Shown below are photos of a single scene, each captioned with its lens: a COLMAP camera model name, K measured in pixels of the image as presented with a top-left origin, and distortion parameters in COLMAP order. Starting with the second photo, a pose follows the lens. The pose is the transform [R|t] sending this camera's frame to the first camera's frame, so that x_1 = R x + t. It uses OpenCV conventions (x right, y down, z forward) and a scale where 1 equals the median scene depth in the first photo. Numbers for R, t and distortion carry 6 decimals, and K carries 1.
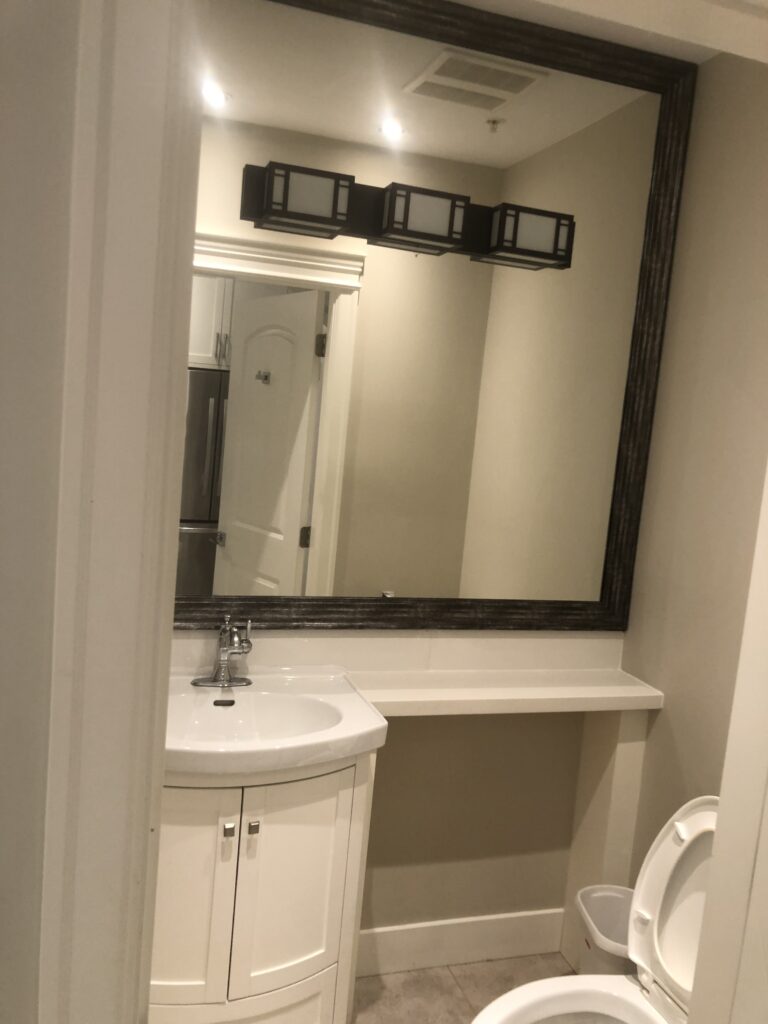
lens RADIAL K [[843.2, 0, 384.7], [0, 843.2, 518.0], [0, 0, 1]] dist [0.039367, -0.017850]
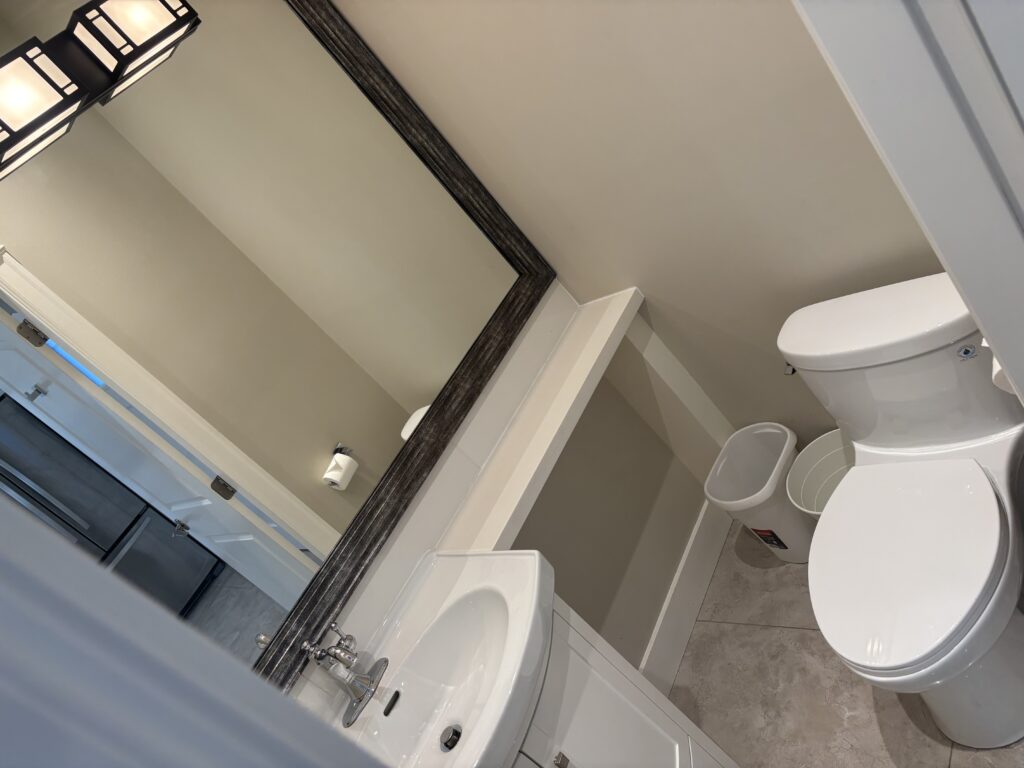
lens RADIAL K [[773.6, 0, 506.3], [0, 773.6, 378.0], [0, 0, 1]] dist [0.044019, -0.034871]
pose [[0.560205, -0.790369, 0.247966, -0.058951], [0.732309, 0.612452, 0.297700, -0.103136], [-0.387160, 0.014815, 0.921893, 0.234030]]
